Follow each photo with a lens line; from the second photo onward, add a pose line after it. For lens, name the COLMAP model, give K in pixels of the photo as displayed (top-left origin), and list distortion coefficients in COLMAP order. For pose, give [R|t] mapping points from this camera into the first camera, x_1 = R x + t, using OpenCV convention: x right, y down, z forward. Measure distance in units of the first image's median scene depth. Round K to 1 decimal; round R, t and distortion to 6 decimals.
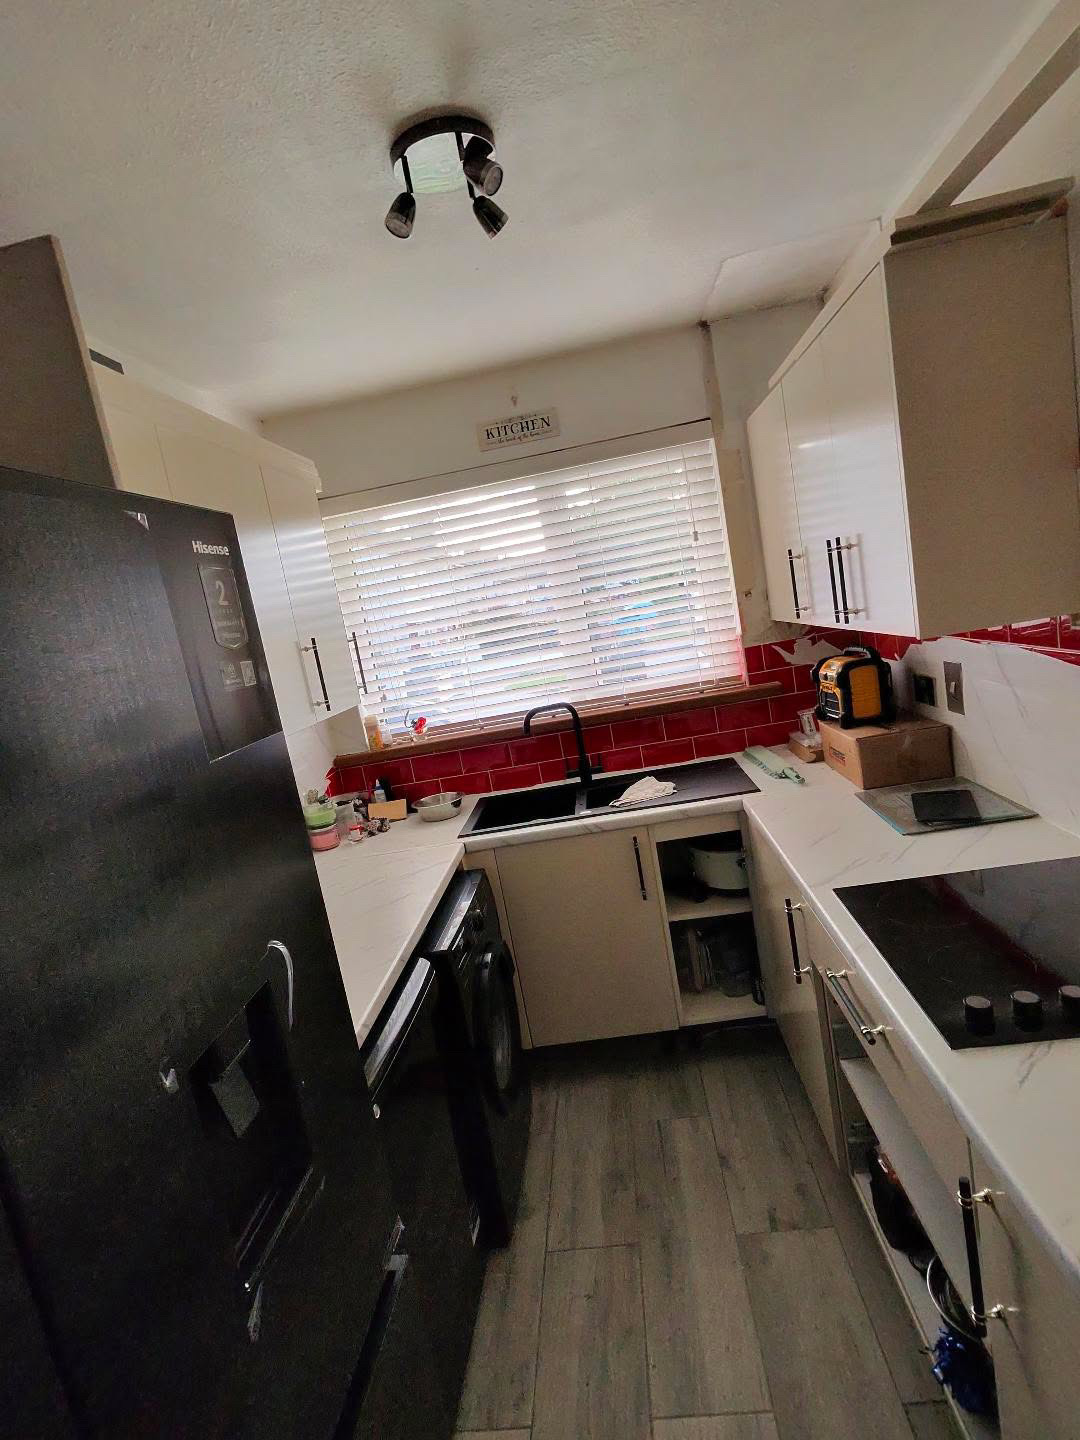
lens RADIAL K [[775.8, 0, 530.4], [0, 775.8, 735.4], [0, 0, 1]] dist [-0.000084, 0.001900]
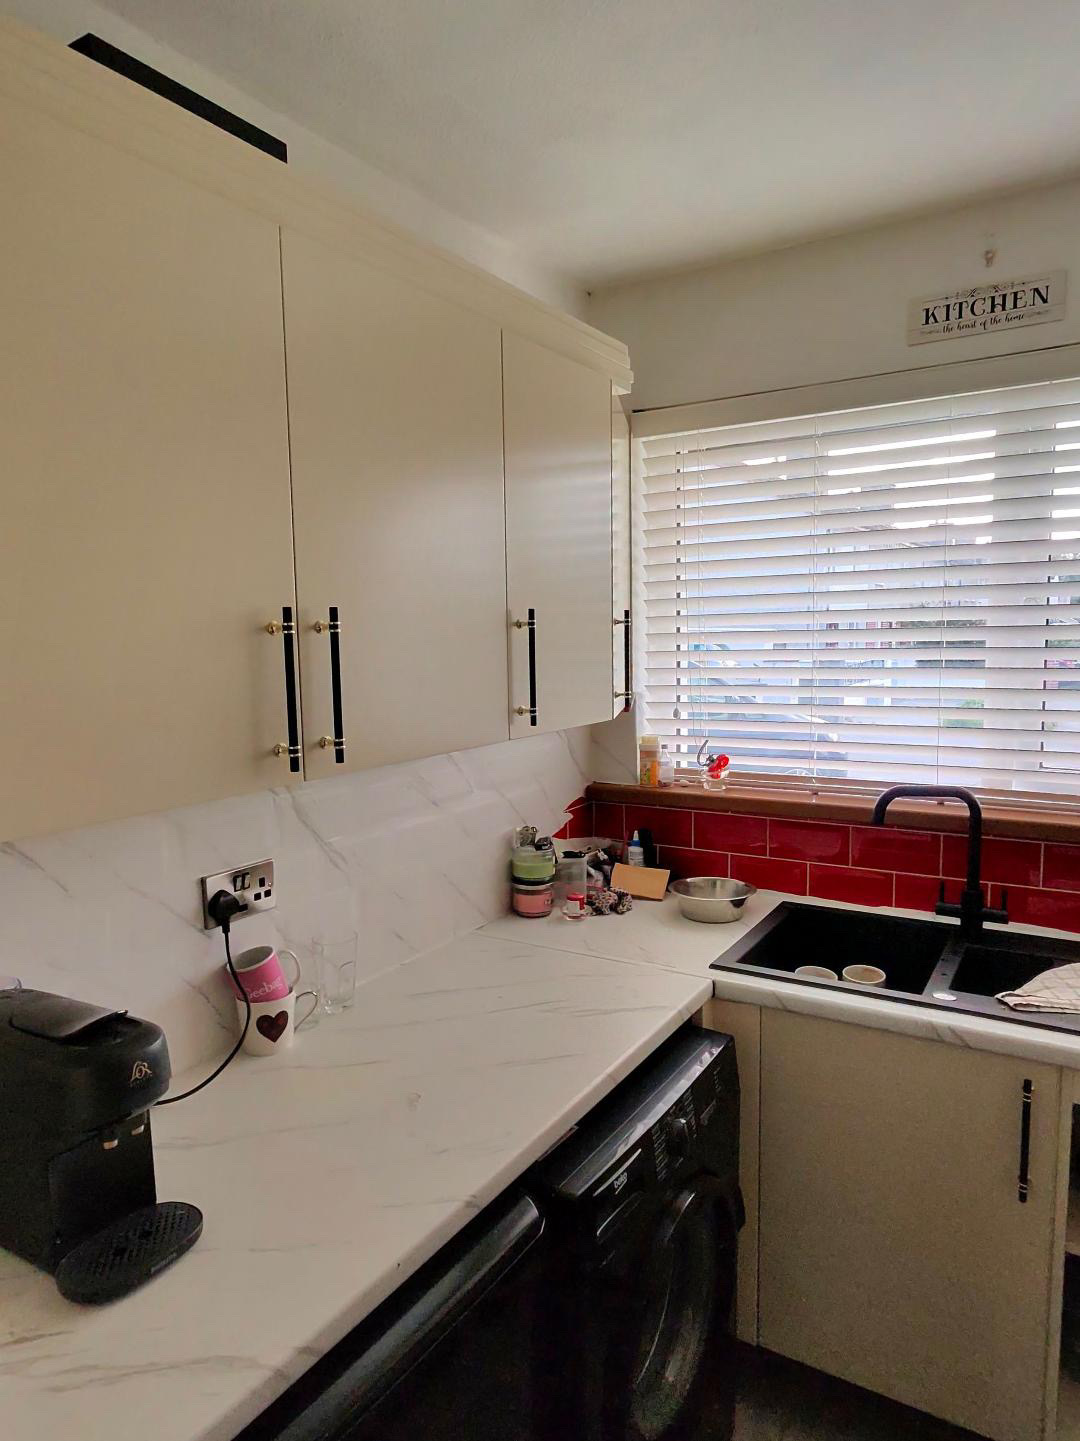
lens RADIAL K [[931.8, 0, 522.5], [0, 931.8, 735.2], [0, 0, 1]] dist [-0.000042, 0.003820]
pose [[0.876576, 0.212641, -0.431739, 0.055470], [-0.210869, 0.976097, 0.052613, -0.053880], [0.432607, 0.044921, 0.900463, 0.267029]]
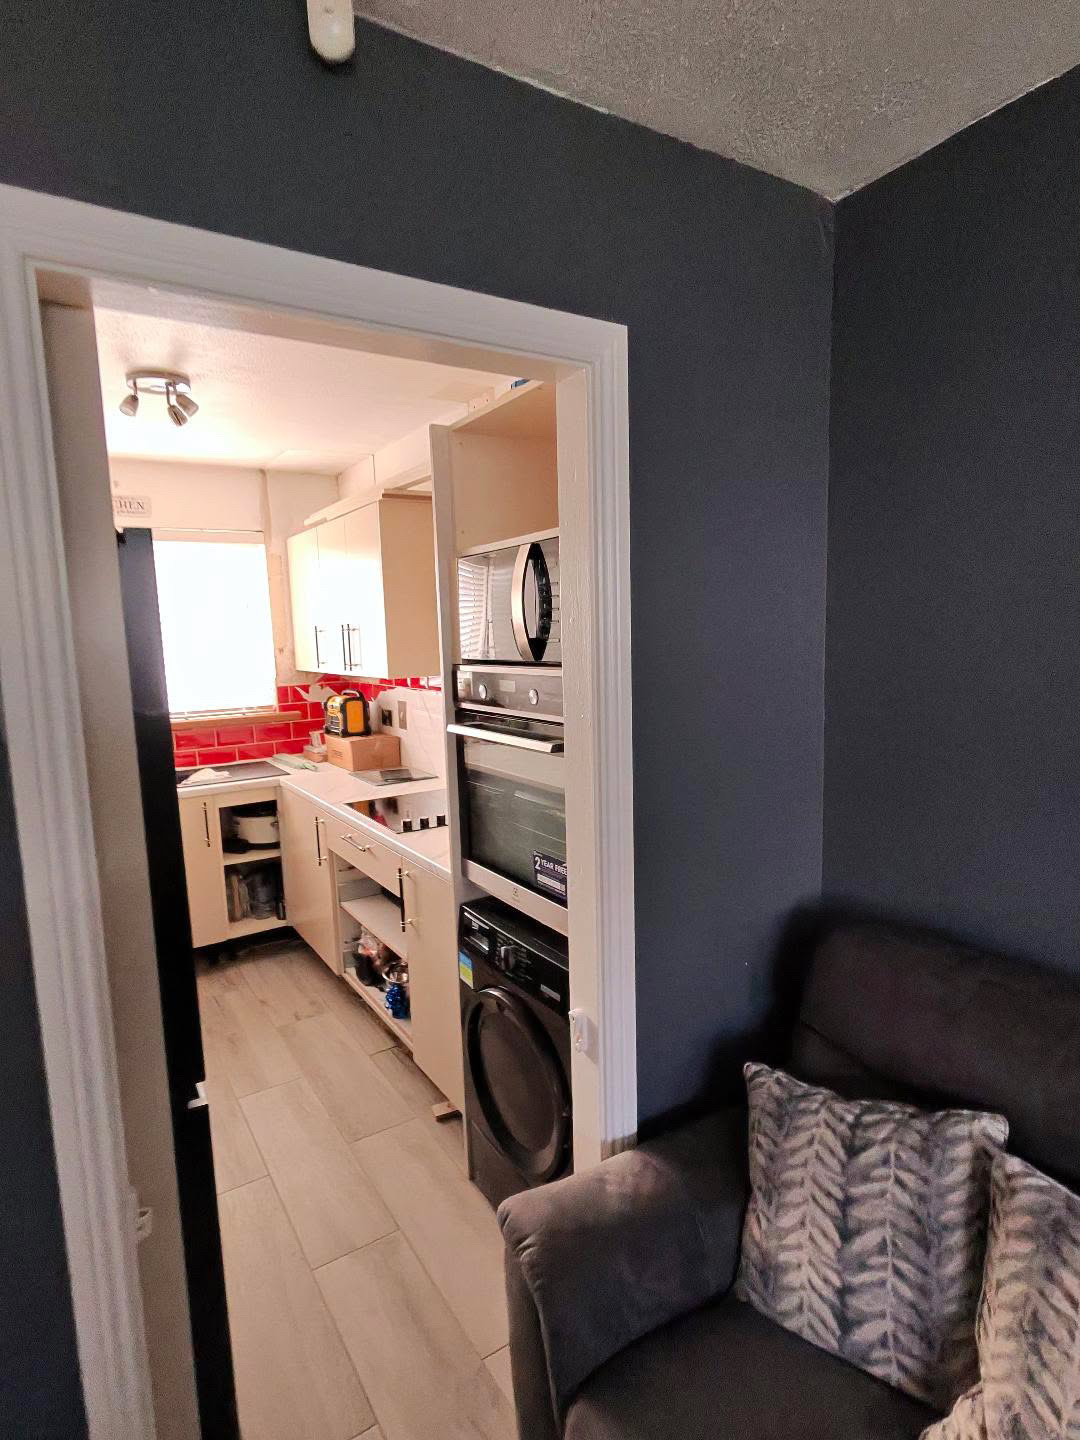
lens RADIAL K [[775.8, 0, 530.4], [0, 775.8, 735.4], [0, 0, 1]] dist [-0.000084, 0.001900]
pose [[0.788332, 0.069342, 0.611330, -0.271330], [-0.011073, 0.995067, -0.098590, 0.135733], [-0.615150, 0.070952, 0.785211, -0.507702]]
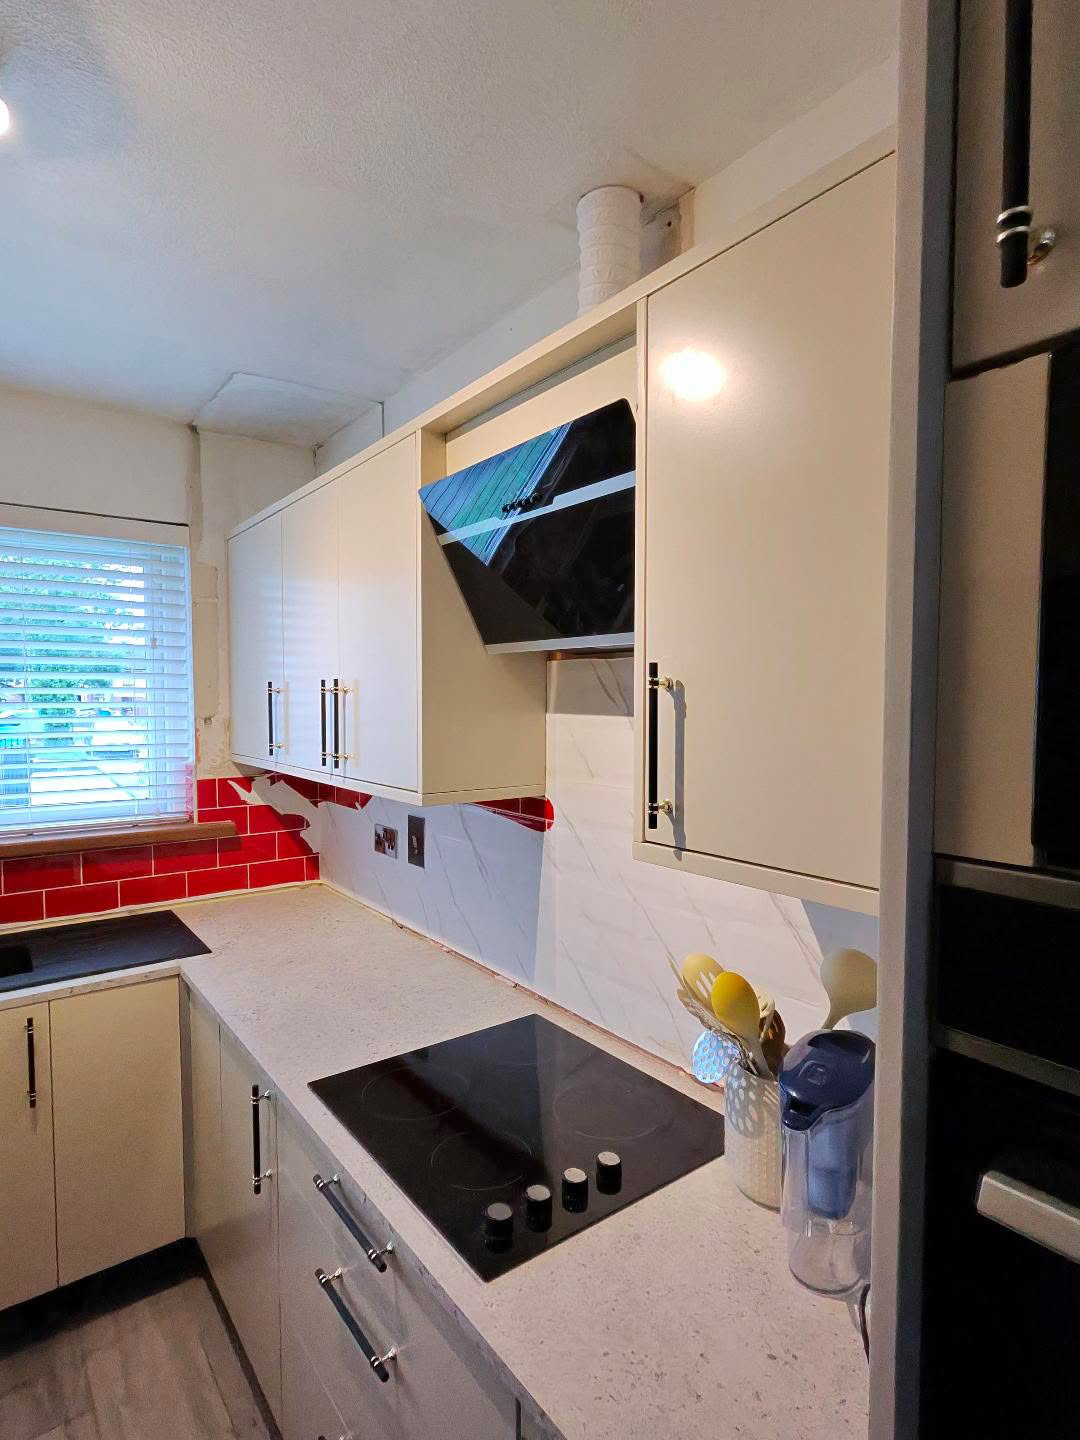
lens RADIAL K [[775.8, 0, 530.4], [0, 775.8, 735.4], [0, 0, 1]] dist [-0.000084, 0.001900]
pose [[0.739148, 0.145924, 0.657546, -0.037325], [-0.028052, 0.982071, -0.186410, -0.009028], [-0.672959, 0.119340, 0.729989, 0.102001]]
